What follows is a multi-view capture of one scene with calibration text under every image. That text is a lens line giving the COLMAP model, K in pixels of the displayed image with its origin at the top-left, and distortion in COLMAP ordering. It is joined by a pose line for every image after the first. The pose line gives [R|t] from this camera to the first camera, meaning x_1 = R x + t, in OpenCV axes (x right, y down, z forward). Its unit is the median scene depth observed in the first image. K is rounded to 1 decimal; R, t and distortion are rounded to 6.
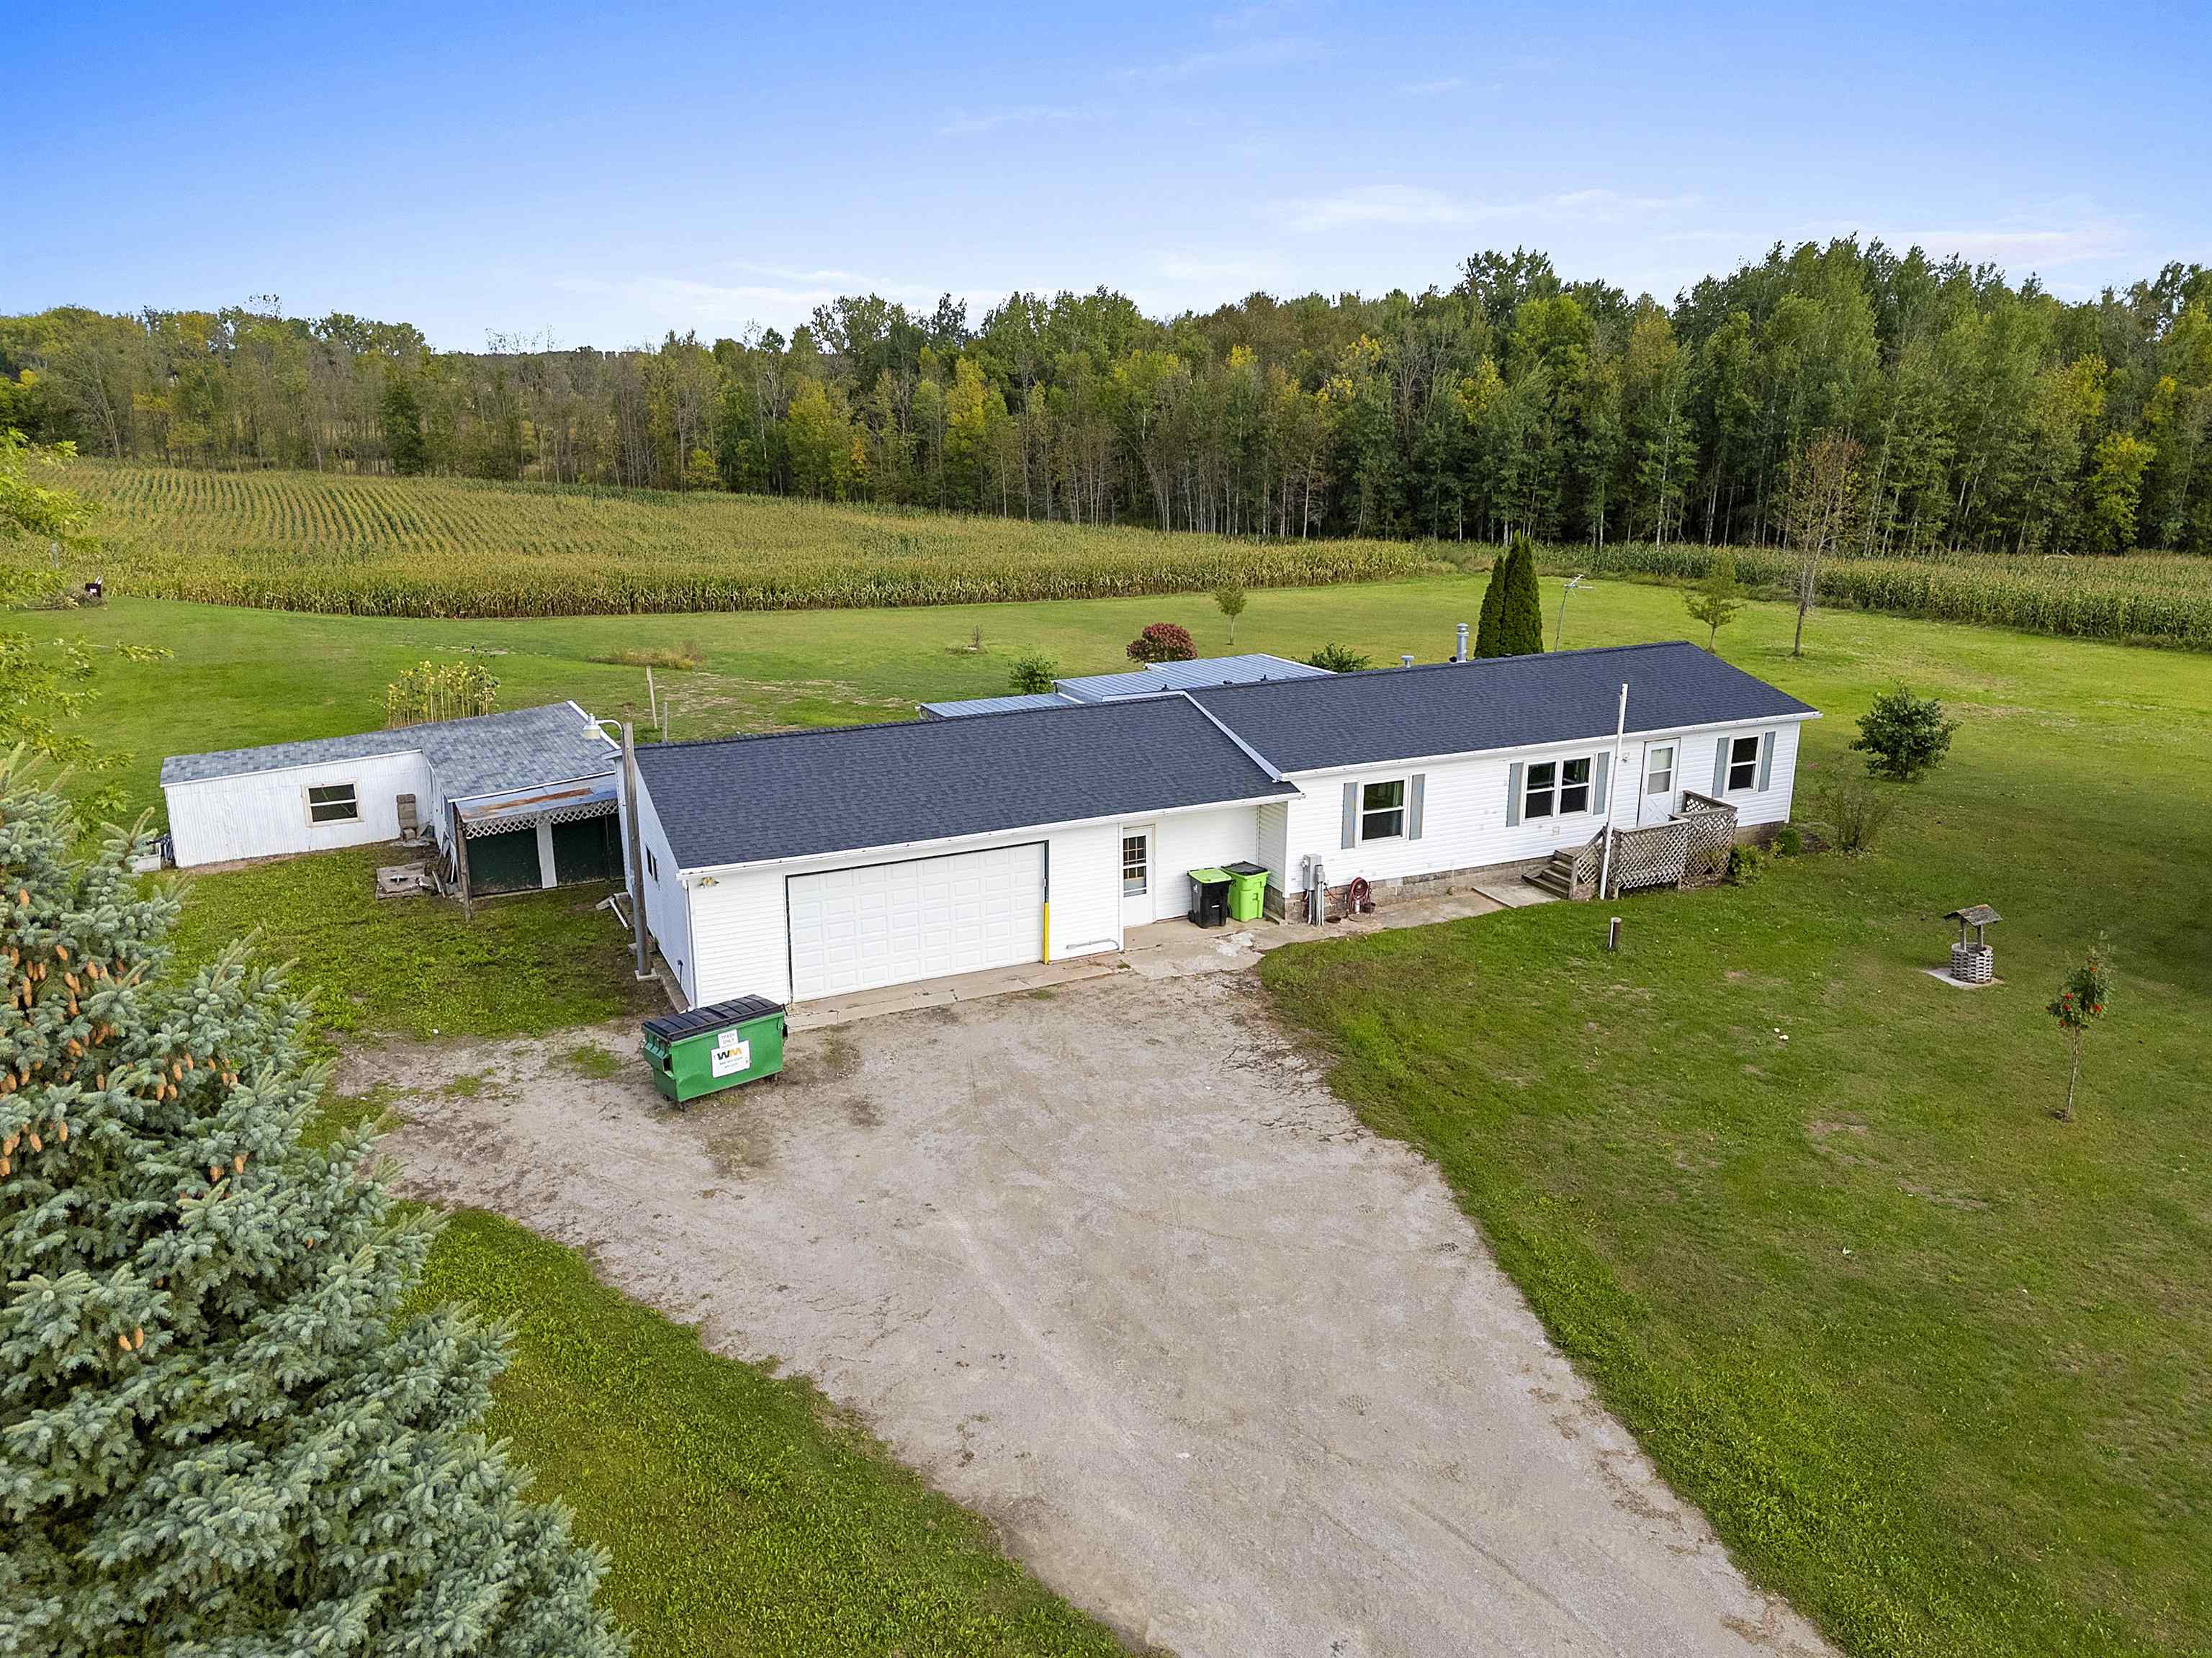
lens RADIAL K [[1612.2, 0, 1119.6], [0, 1612.2, 824.4], [0, 0, 1]] dist [0.092559, -0.107590]
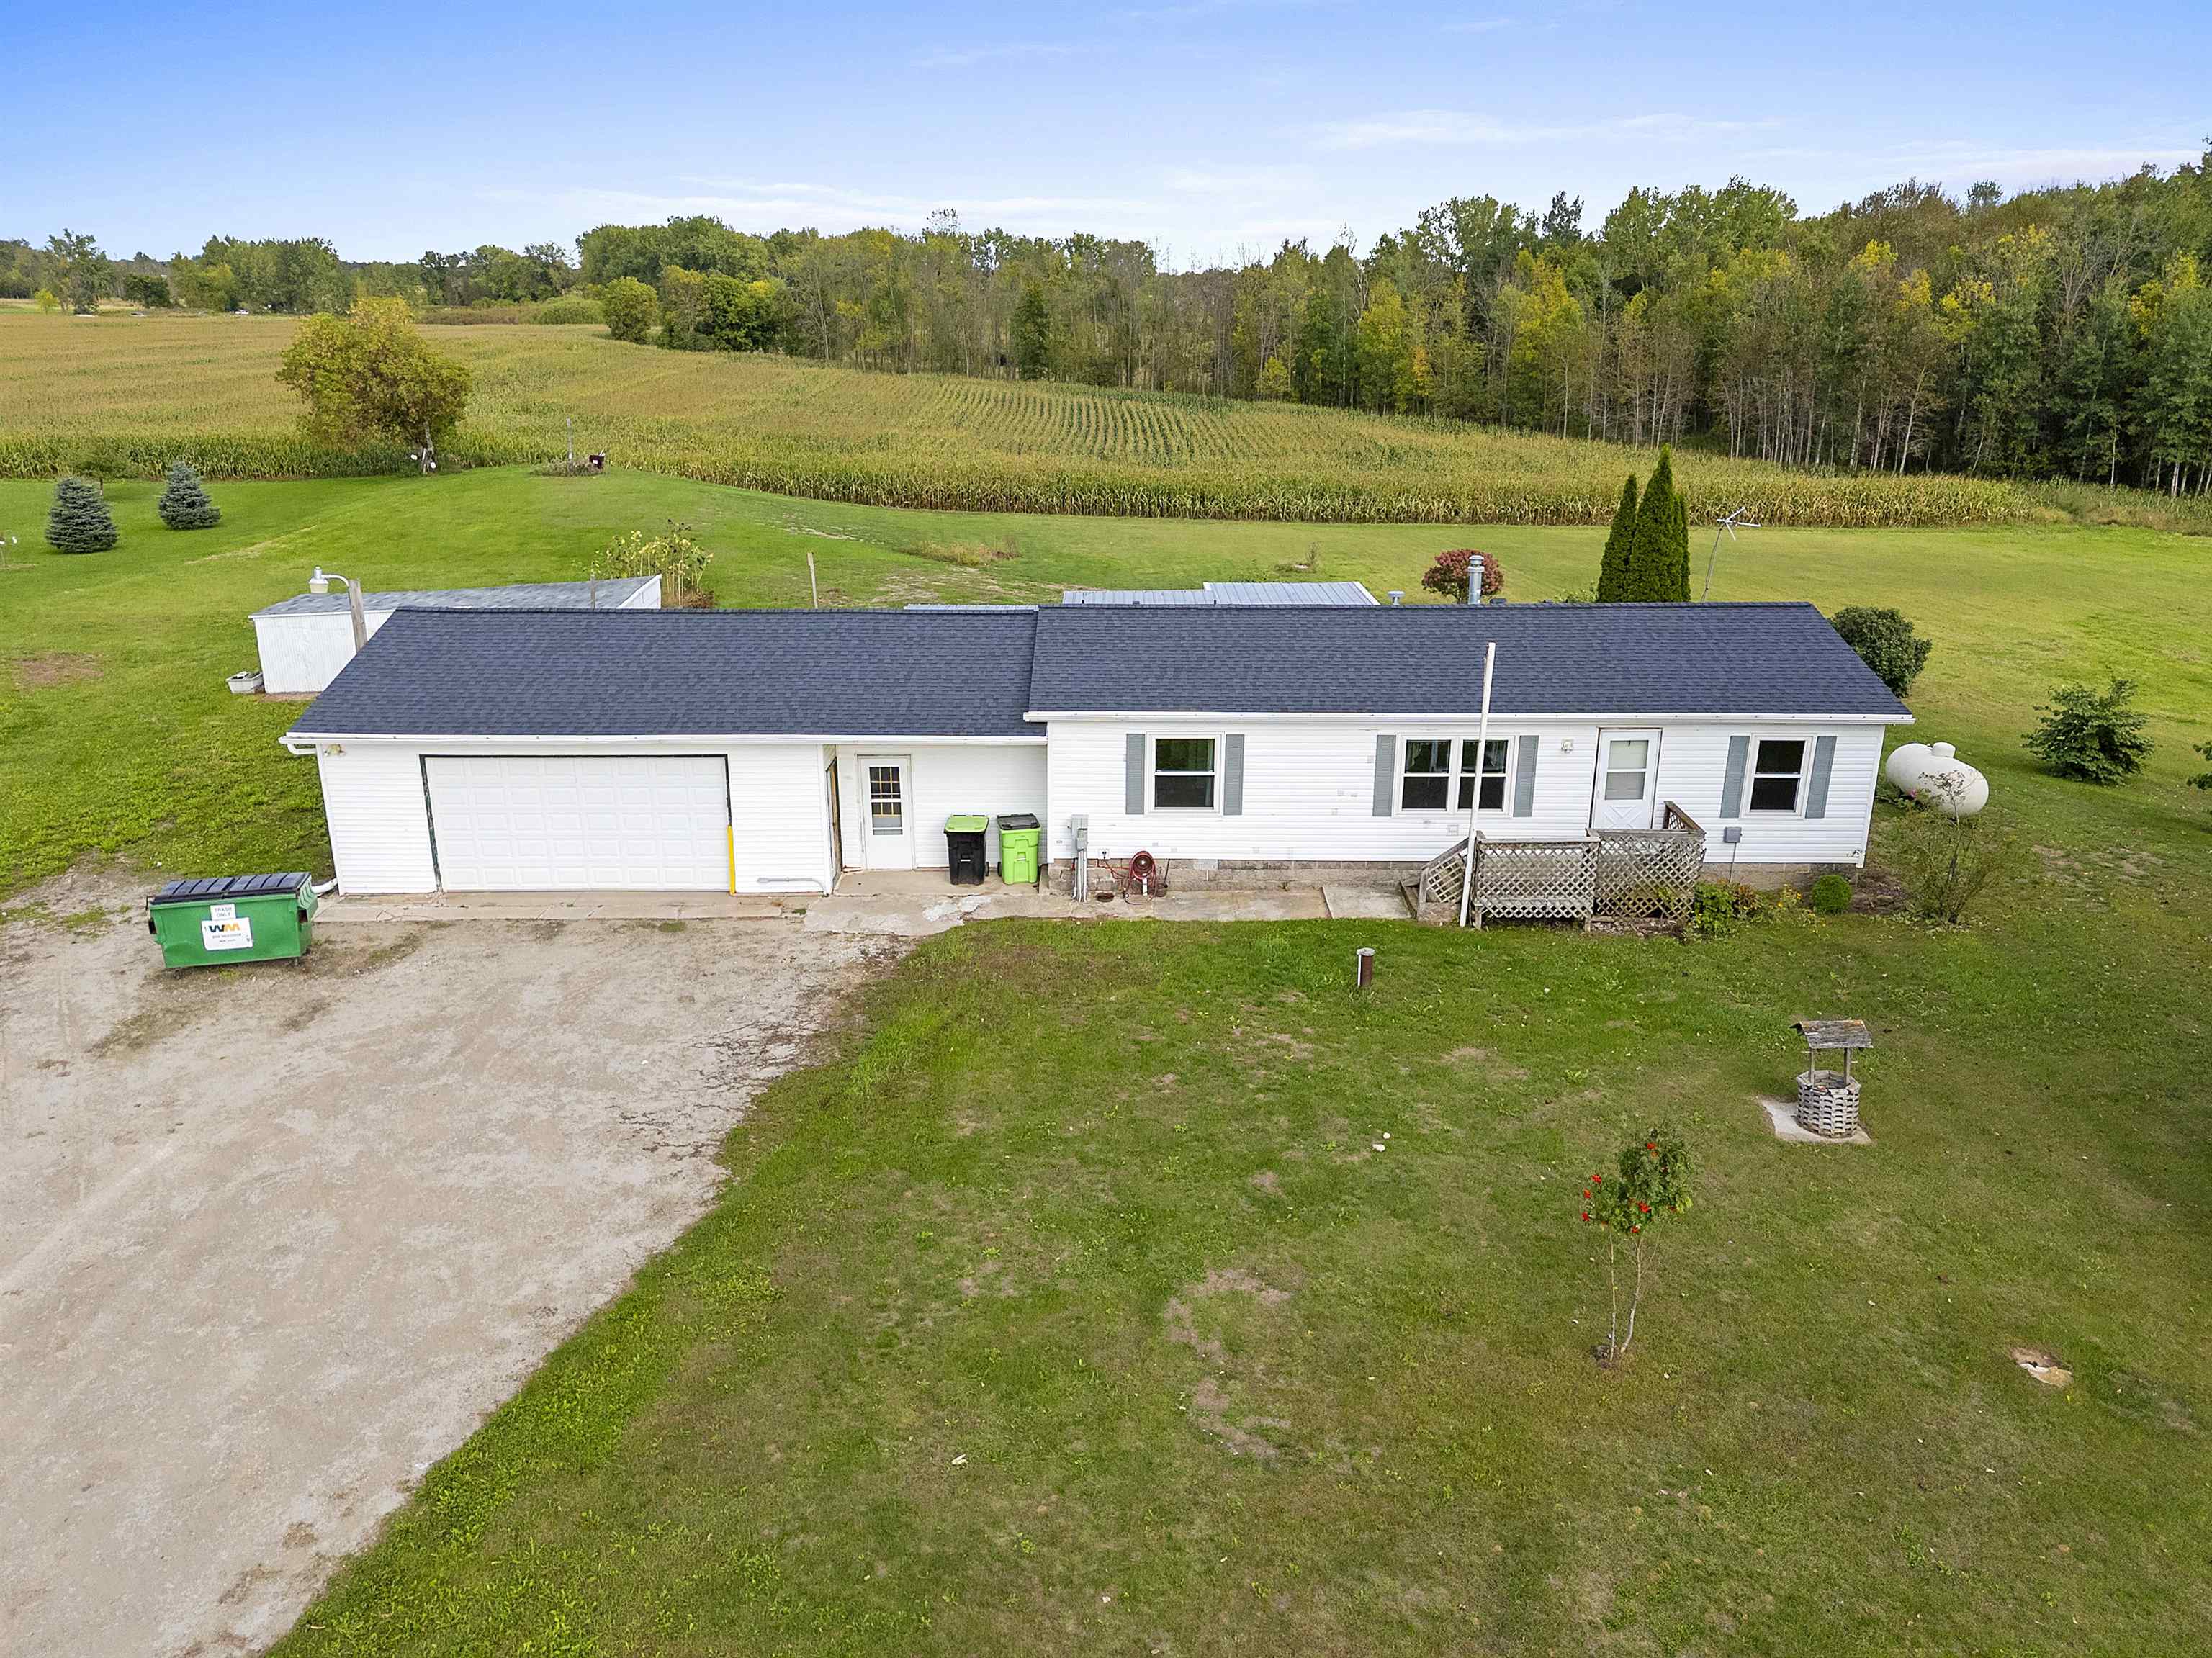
lens RADIAL K [[1612.2, 0, 1119.6], [0, 1612.2, 824.4], [0, 0, 1]] dist [0.092559, -0.107590]
pose [[0.907768, 0.136433, -0.396665, 0.442526], [-0.118286, 0.990510, 0.069987, -0.034793], [0.402449, -0.016612, 0.915291, 0.245059]]
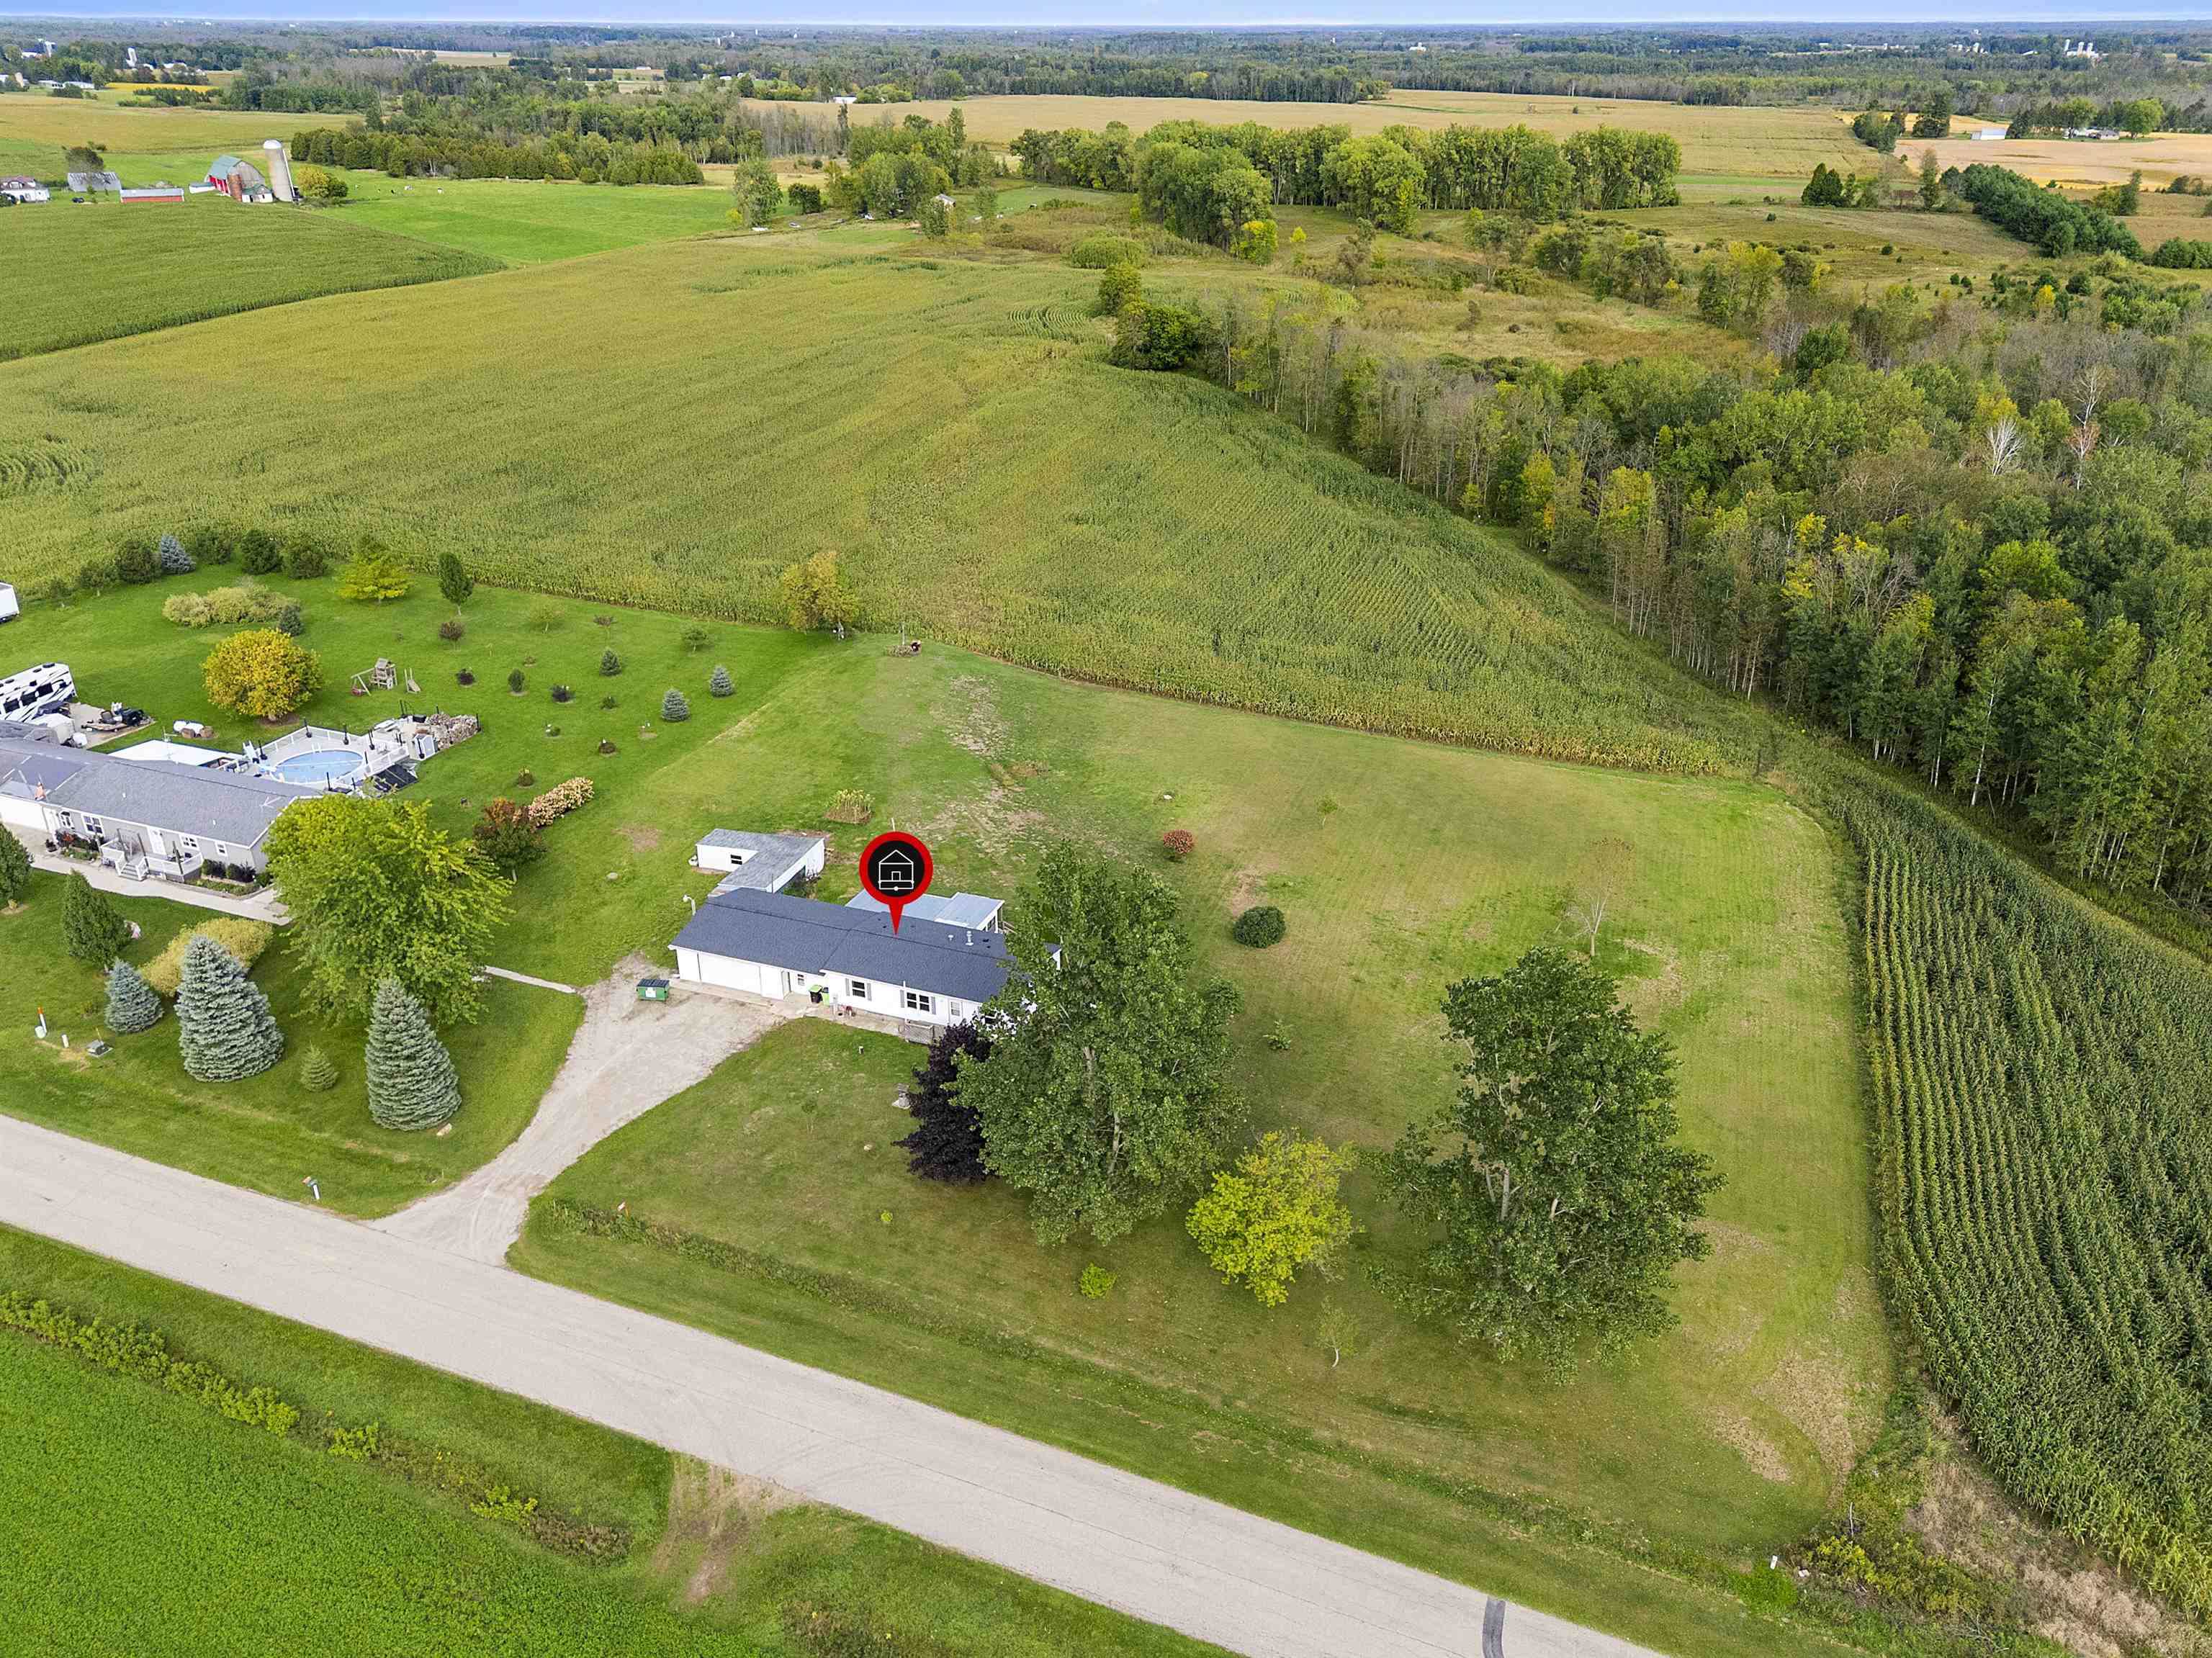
lens RADIAL K [[1612.2, 0, 1119.6], [0, 1612.2, 824.4], [0, 0, 1]] dist [0.092559, -0.107590]
pose [[0.701976, 0.316198, -0.638160, 2.429539], [-0.199749, 0.947486, 0.249741, -1.203479], [0.683616, -0.047841, 0.728273, -0.963808]]
